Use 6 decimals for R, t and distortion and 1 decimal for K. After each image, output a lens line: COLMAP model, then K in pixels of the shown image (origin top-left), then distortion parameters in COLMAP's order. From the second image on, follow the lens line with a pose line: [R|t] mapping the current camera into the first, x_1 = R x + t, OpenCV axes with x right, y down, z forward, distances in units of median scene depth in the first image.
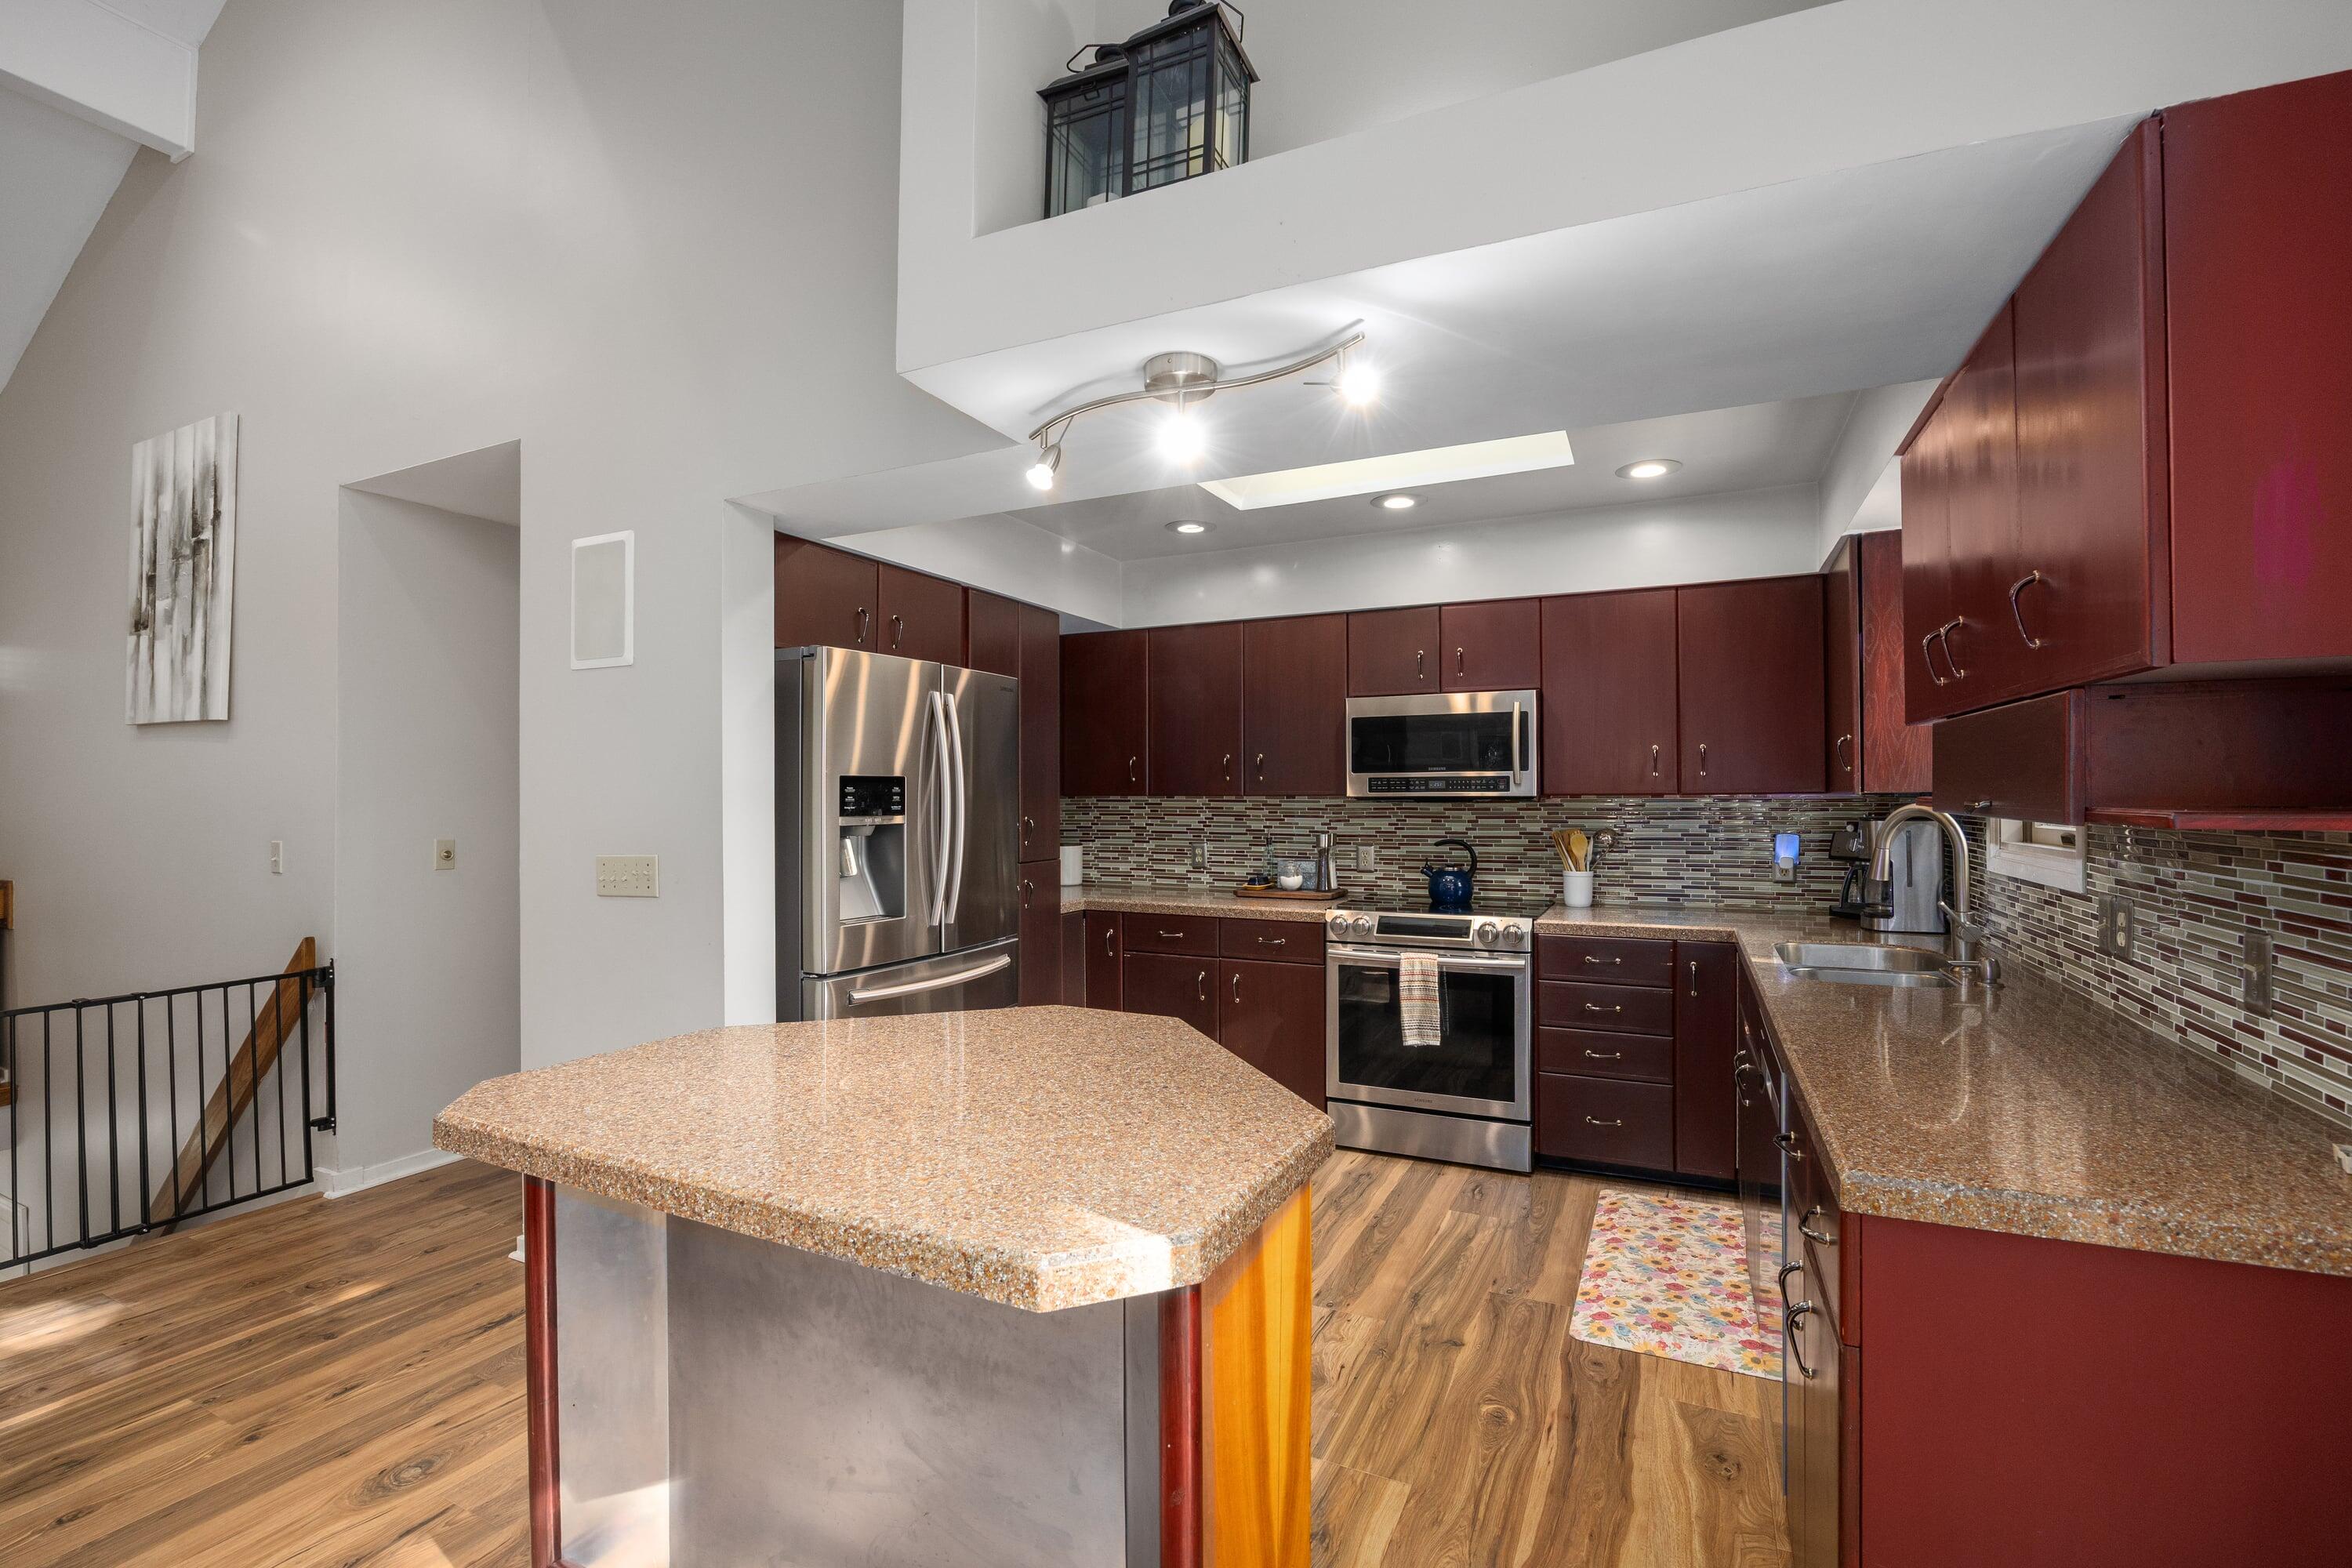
lens RADIAL K [[1020.0, 0, 1183.9], [0, 1020.0, 792.7], [0, 0, 1]] dist [-0.020052, 0.000839]
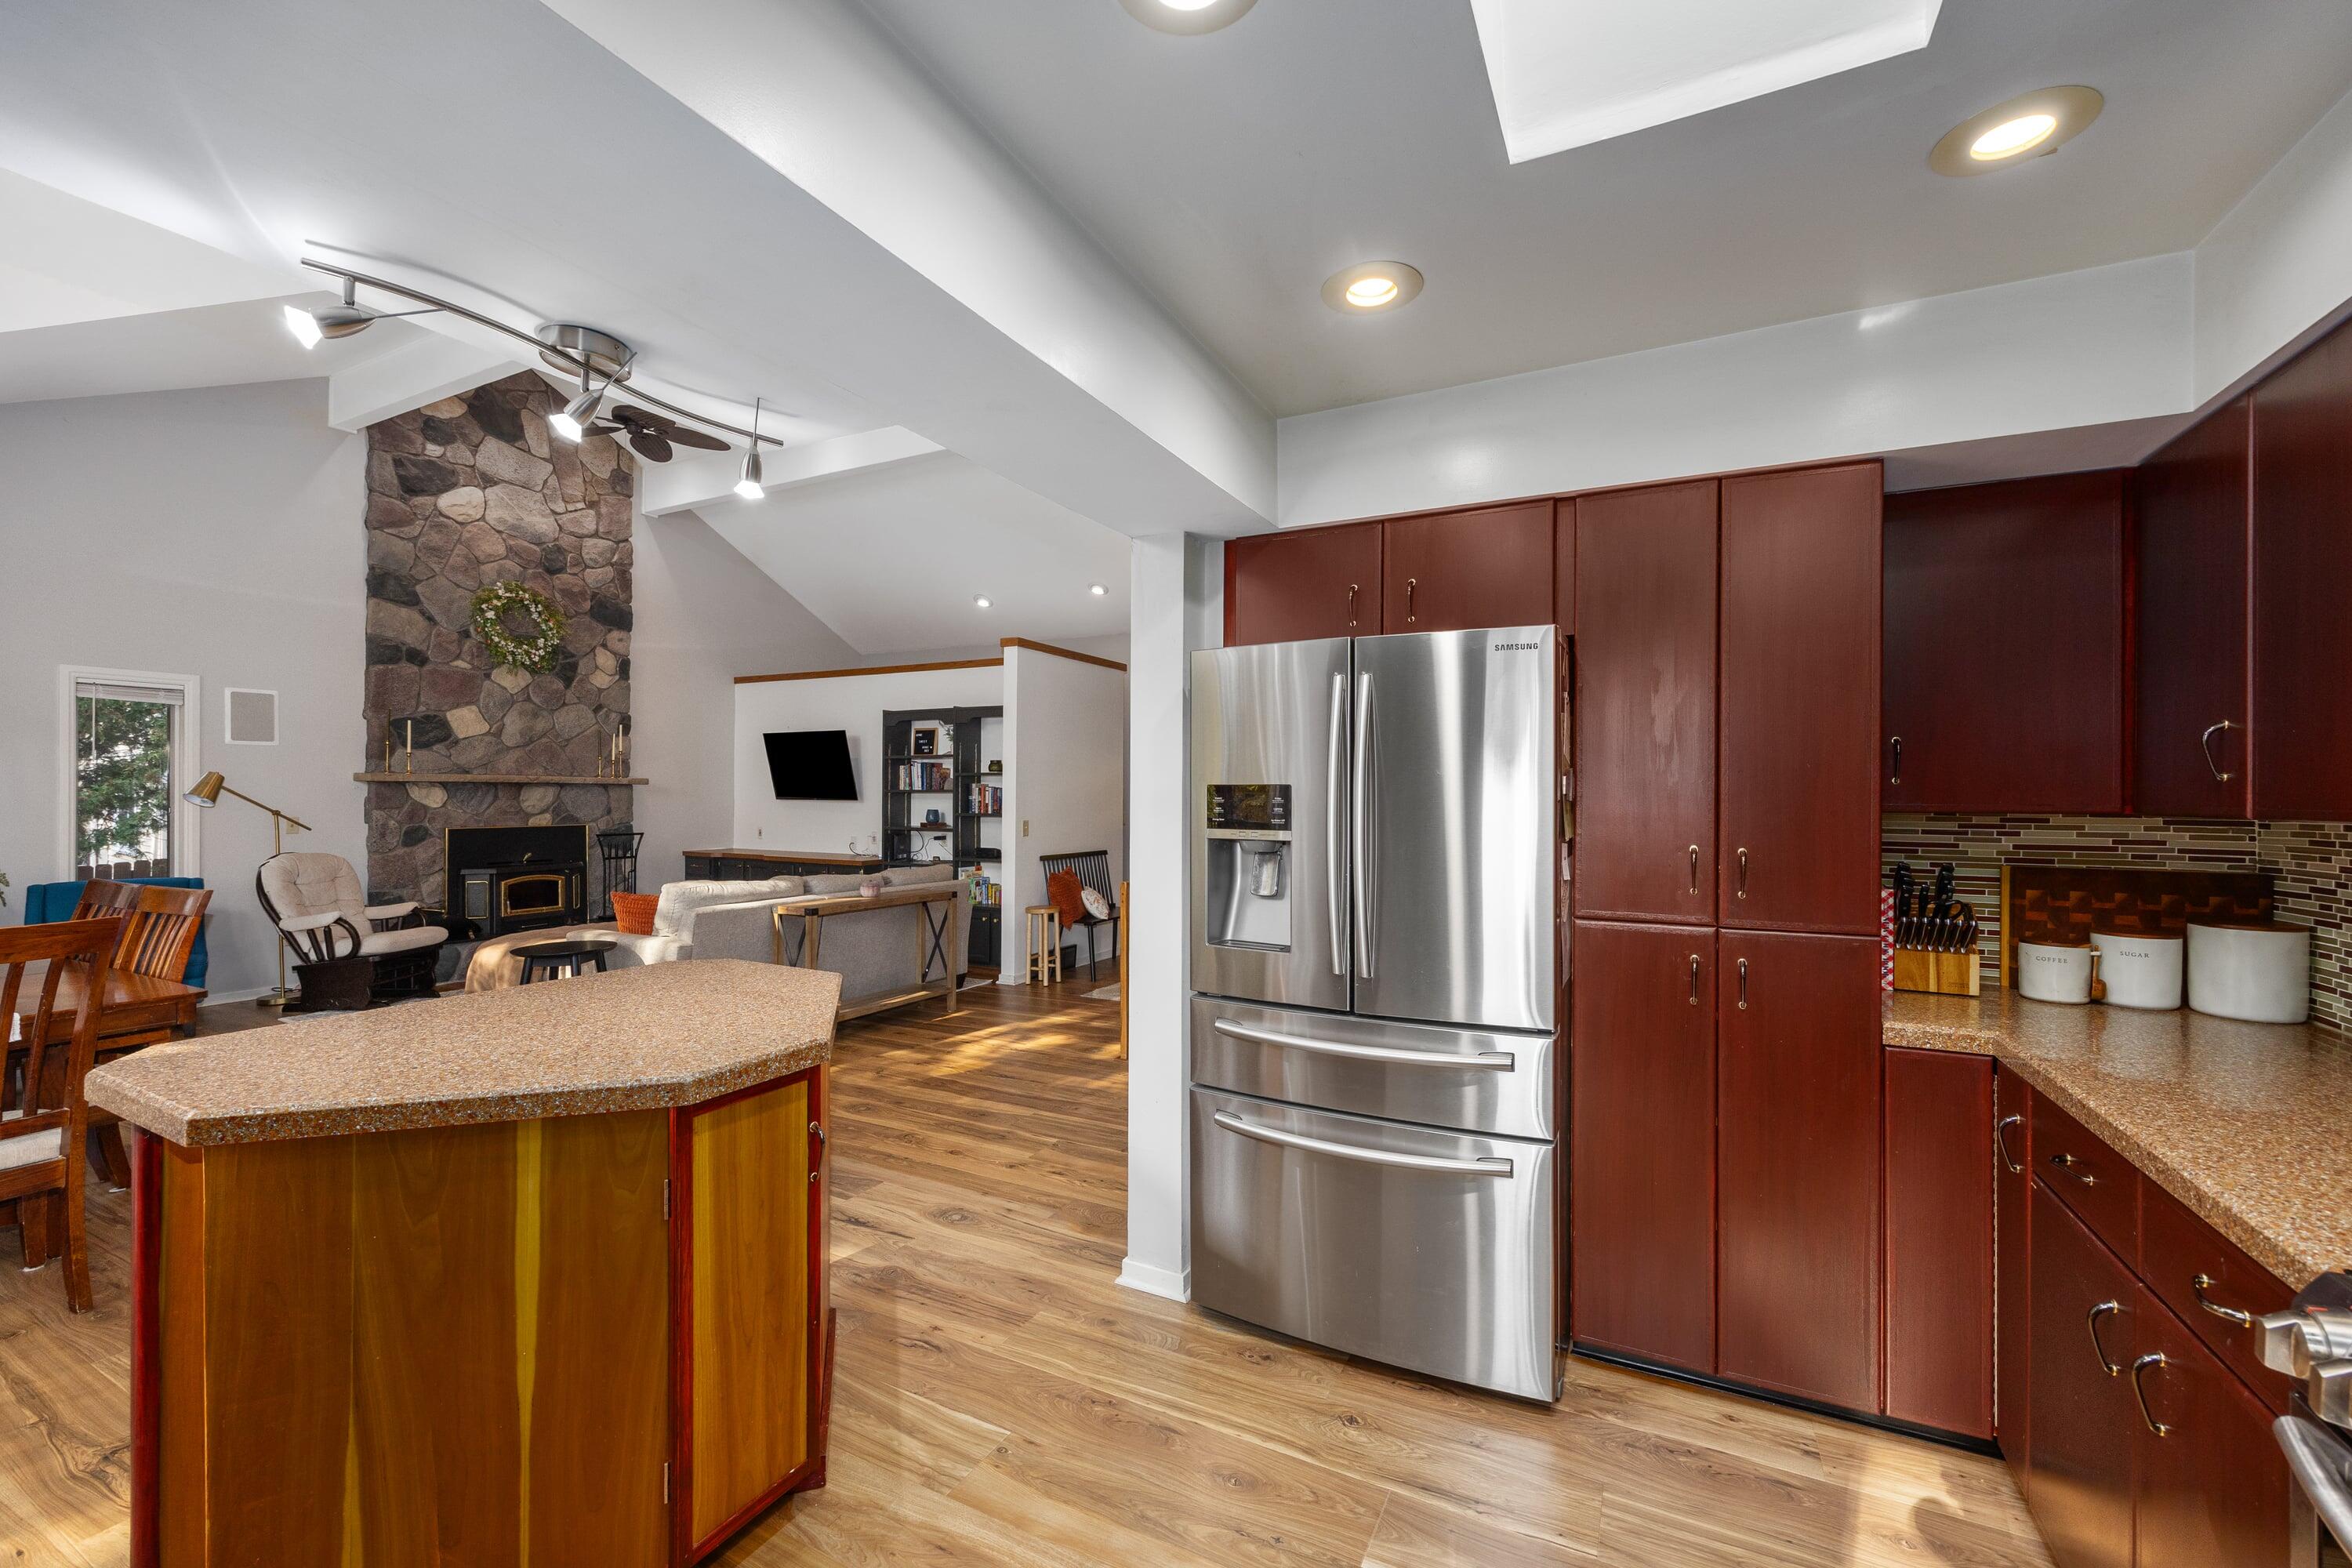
lens RADIAL K [[954.4, 0, 1186.0], [0, 954.4, 800.8], [0, 0, 1]] dist [-0.000980, 0.000526]
pose [[-0.021690, 0.009911, -0.999716, 0.391846], [-0.002651, 0.999947, 0.009971, -0.007524], [0.999761, 0.002866, -0.021662, 0.716813]]
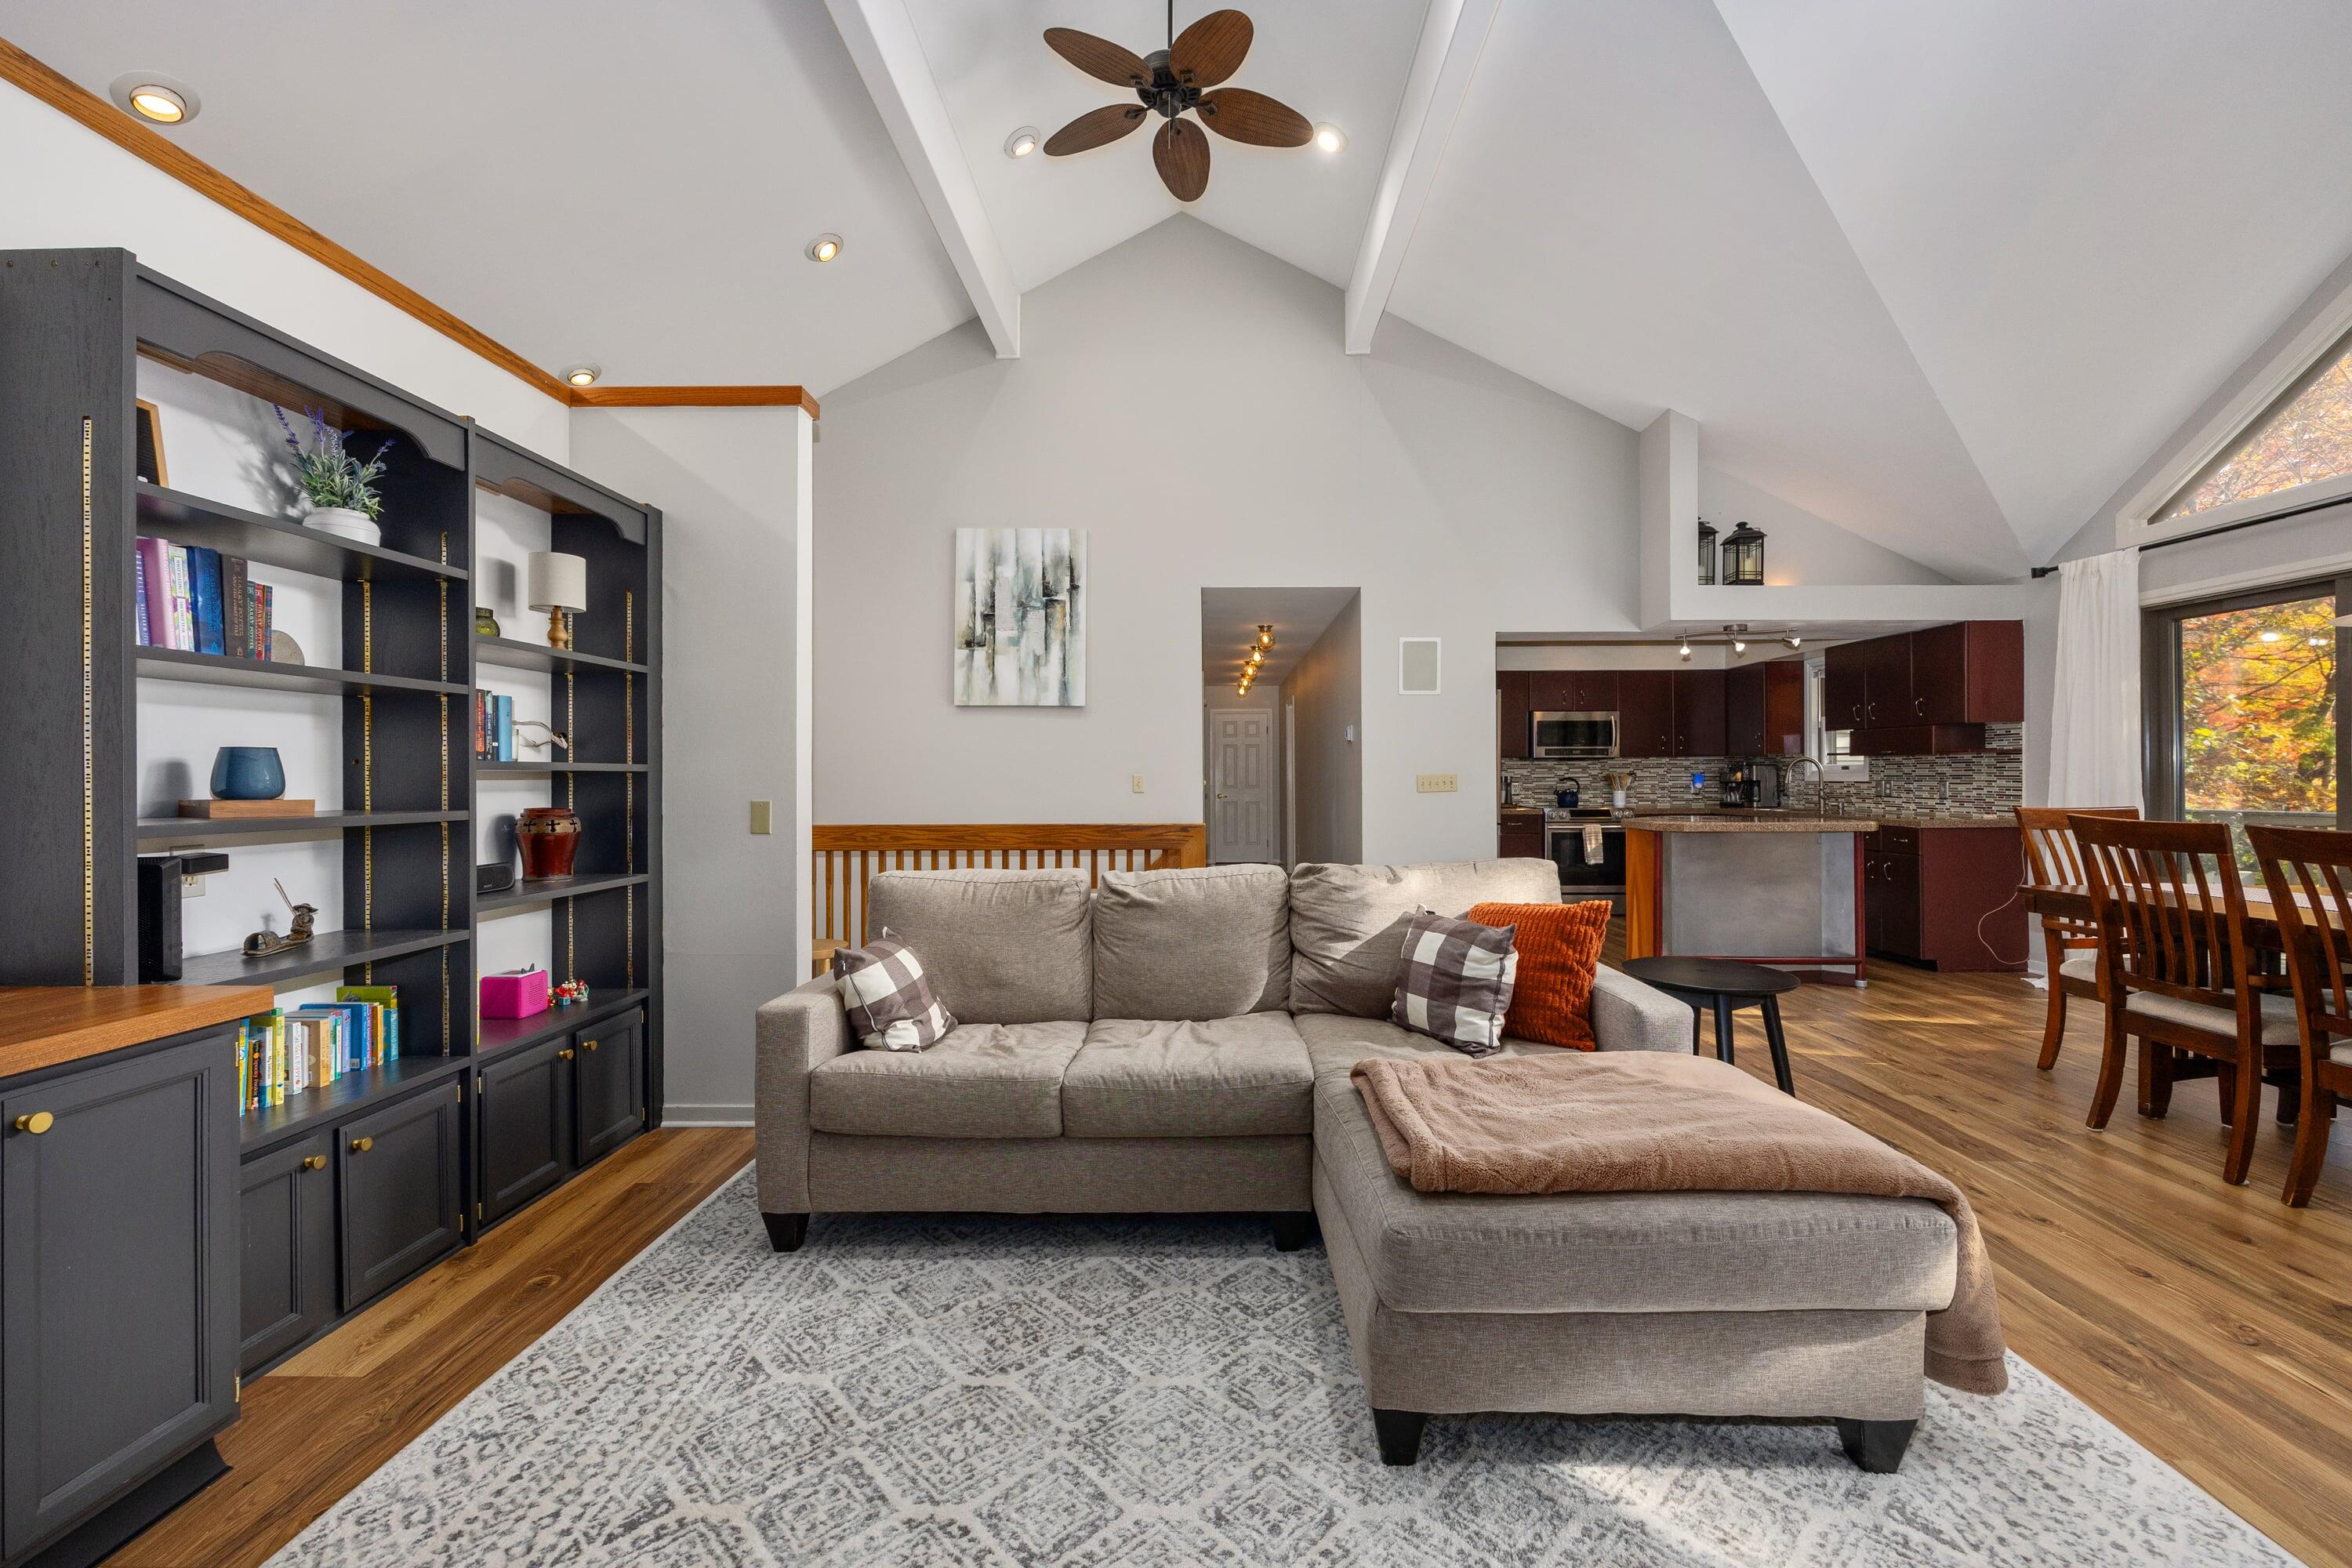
lens RADIAL K [[954.4, 0, 1175.3], [0, 954.4, 780.1], [0, 0, 1]] dist [-0.000980, 0.000526]
pose [[0.914496, -0.000482, 0.404594, -1.424012], [-0.000975, 0.999994, 0.003397, 0.048426], [-0.404593, -0.003501, 0.914490, -0.562521]]
